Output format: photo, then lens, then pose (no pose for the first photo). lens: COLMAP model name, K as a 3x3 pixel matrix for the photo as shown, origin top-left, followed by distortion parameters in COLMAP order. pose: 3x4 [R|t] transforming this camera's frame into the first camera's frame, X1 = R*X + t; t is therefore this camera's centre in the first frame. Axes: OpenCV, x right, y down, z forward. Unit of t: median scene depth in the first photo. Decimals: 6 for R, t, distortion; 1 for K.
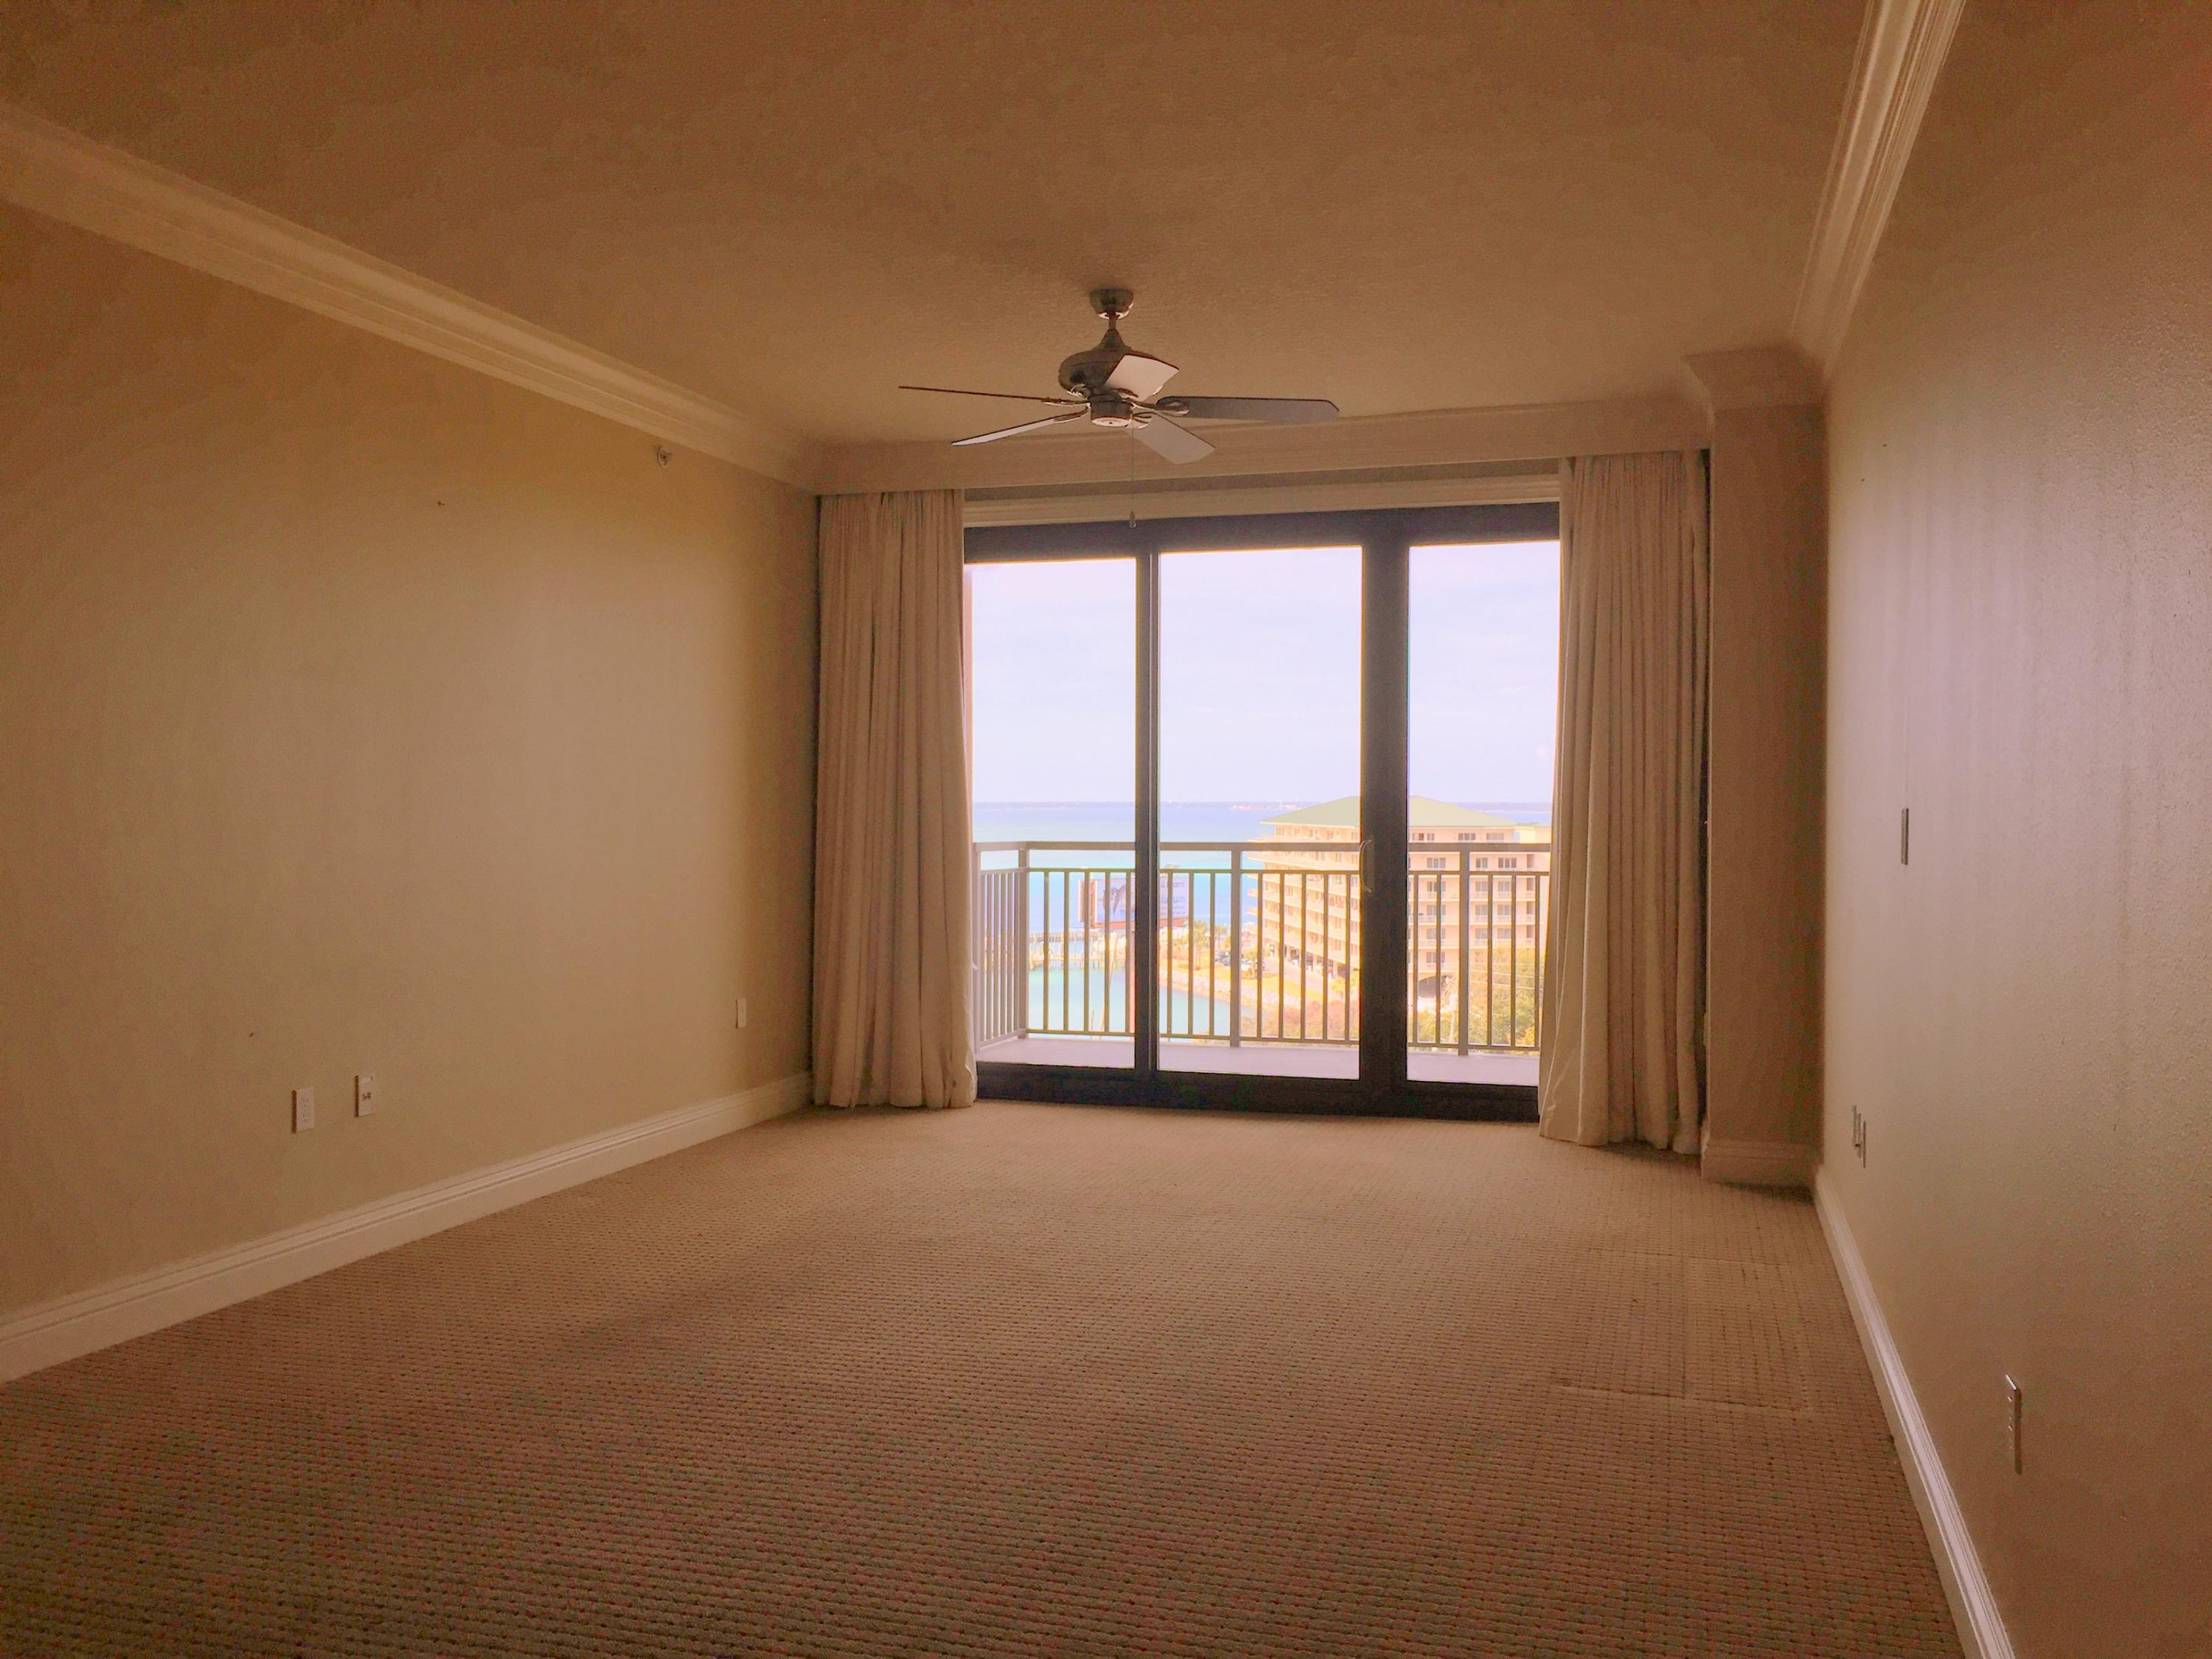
lens RADIAL K [[1903.2, 0, 1101.9], [0, 1903.2, 822.5], [0, 0, 1]] dist [0.084784, -0.113908]
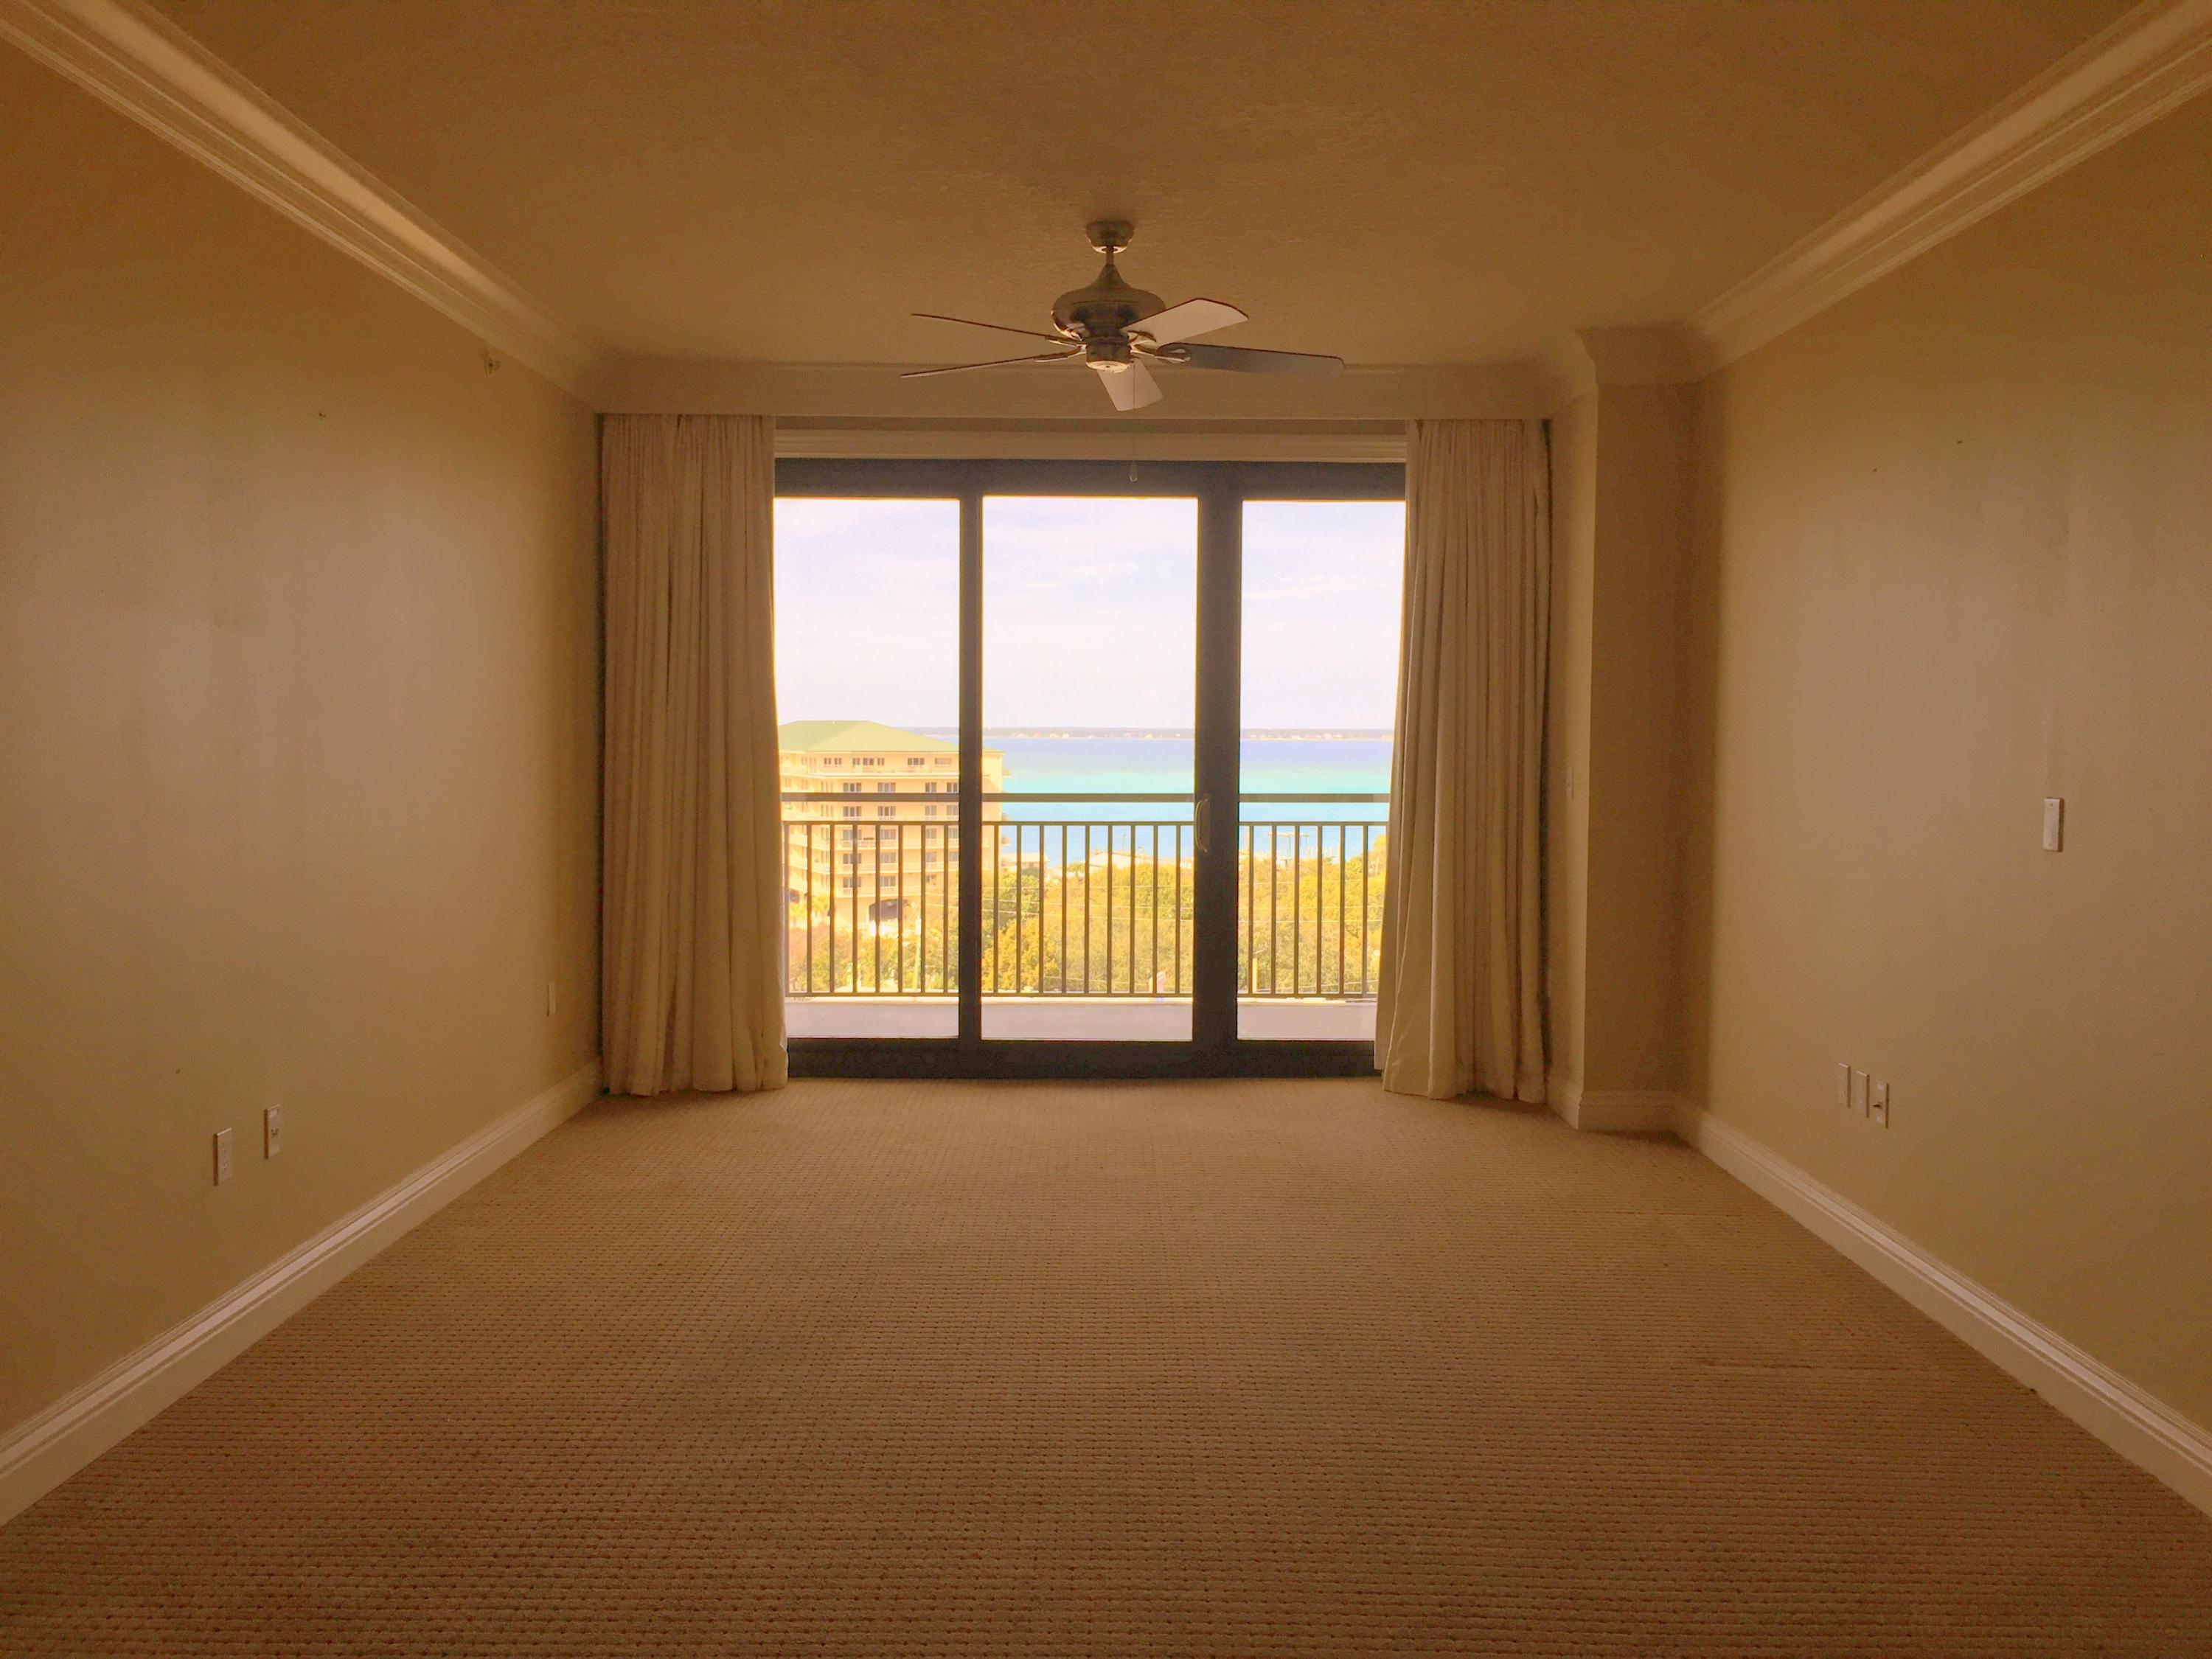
lens RADIAL K [[1903.2, 0, 1101.9], [0, 1903.2, 822.5], [0, 0, 1]] dist [0.084784, -0.113908]
pose [[0.956776, -0.009340, 0.290677, -0.198750], [-0.002297, 0.999210, 0.039669, -0.017820], [-0.290818, -0.038622, 0.955999, 0.075189]]
